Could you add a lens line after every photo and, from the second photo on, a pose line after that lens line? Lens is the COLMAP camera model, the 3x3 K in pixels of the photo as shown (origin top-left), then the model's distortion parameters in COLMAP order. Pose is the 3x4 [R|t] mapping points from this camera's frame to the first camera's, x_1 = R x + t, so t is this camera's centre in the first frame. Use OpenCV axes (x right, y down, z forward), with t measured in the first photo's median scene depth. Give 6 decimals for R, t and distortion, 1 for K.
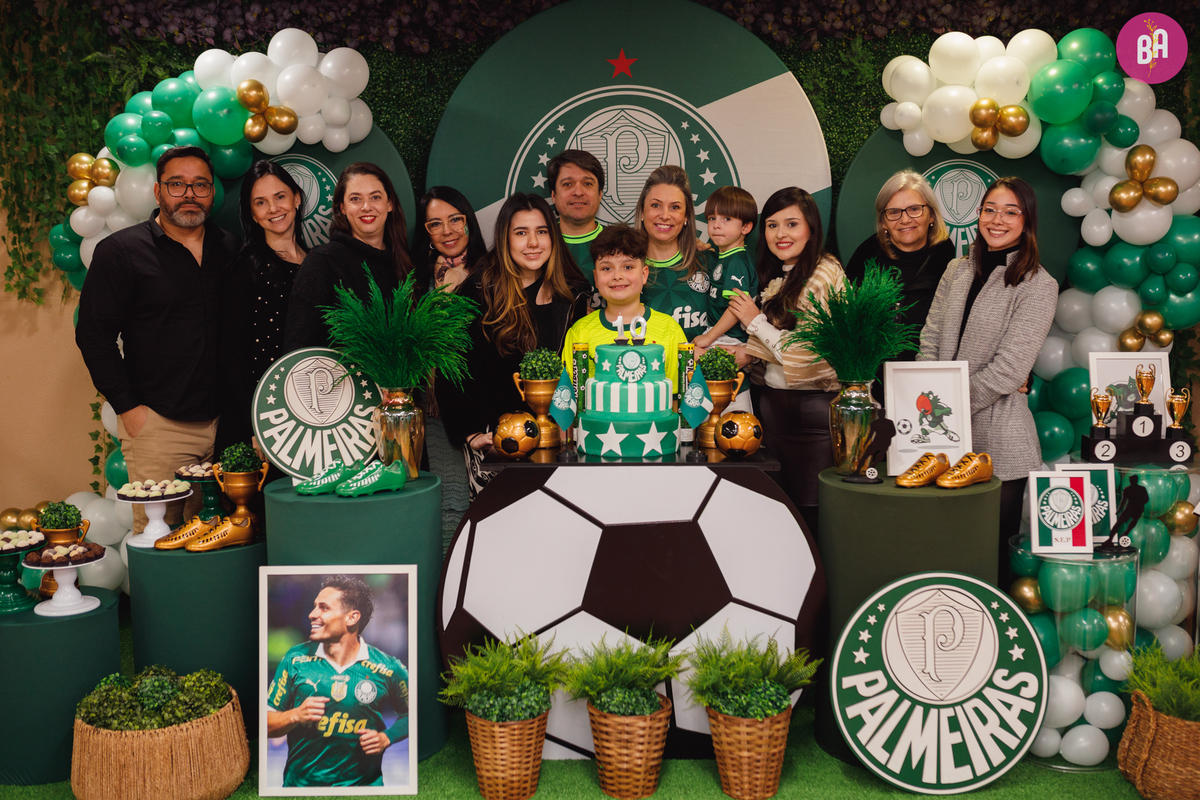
lens RADIAL K [[1179.1, 0, 600.0], [0, 1179.1, 400.0], [0, 0, 1]] dist [-0.010441, 0.083727]
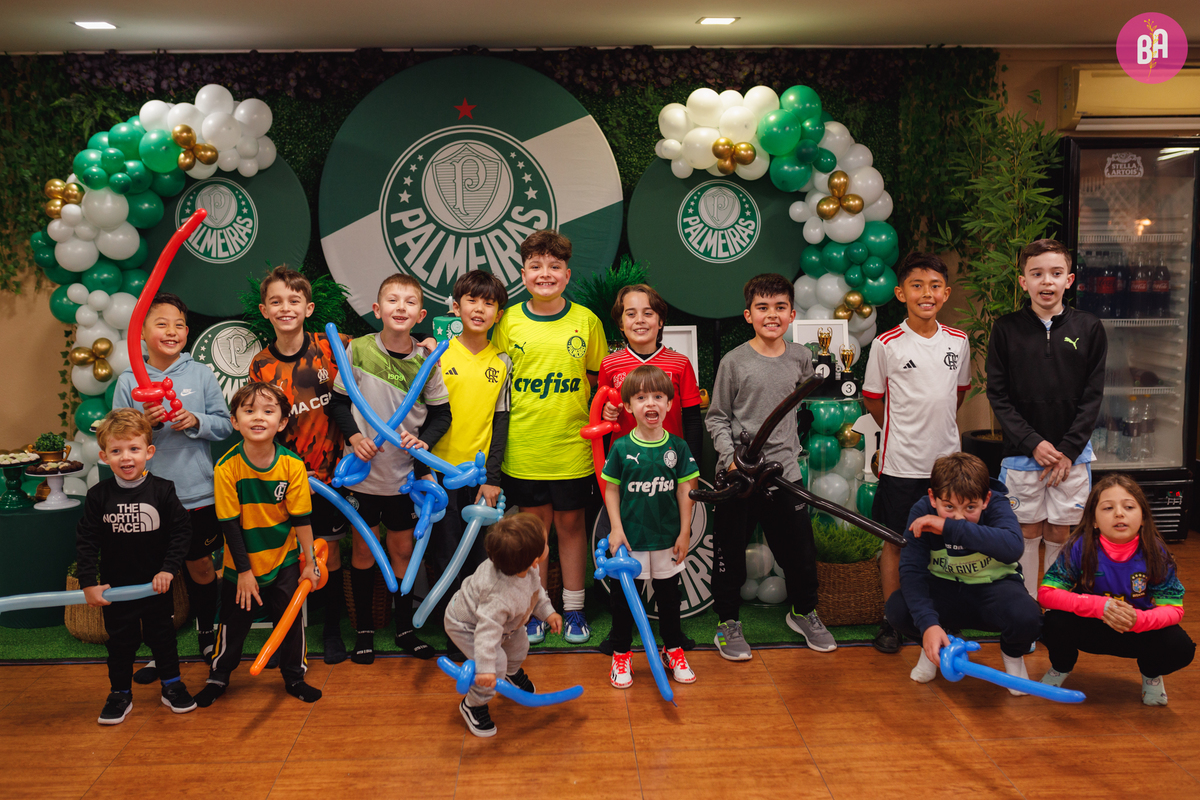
lens RADIAL K [[1233.4, 0, 600.0], [0, 1233.4, 400.0], [0, 0, 1]] dist [0.009788, 0.037810]
pose [[0.999199, -0.011522, 0.038324, 0.121635], [0.011512, 0.999934, 0.000493, 0.048072], [-0.038327, -0.000052, 0.999265, -0.429790]]
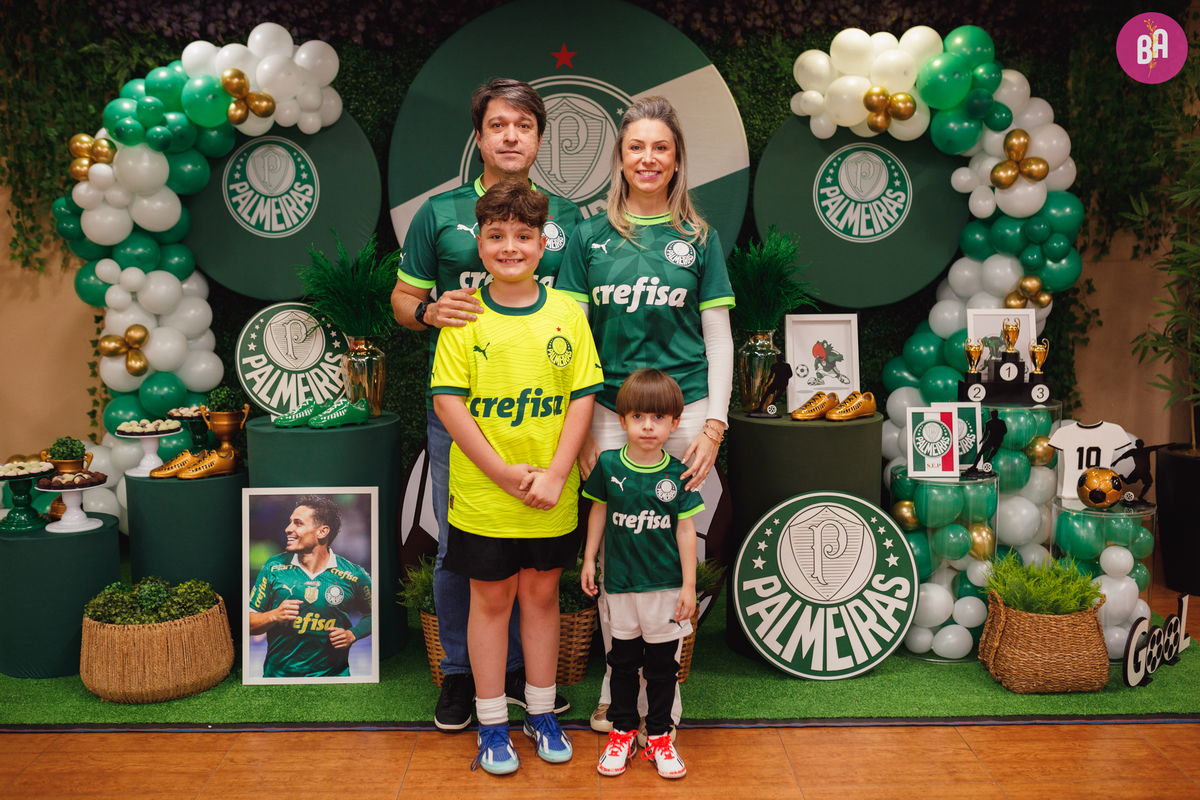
lens RADIAL K [[1169.2, 0, 602.5], [0, 1169.2, 406.7], [0, 0, 1]] dist [-0.006656, 0.082644]
pose [[0.999840, -0.000930, 0.017876, 0.036761], [0.000786, 0.999967, 0.008086, 0.042675], [-0.017882, -0.008071, 0.999808, -0.127376]]
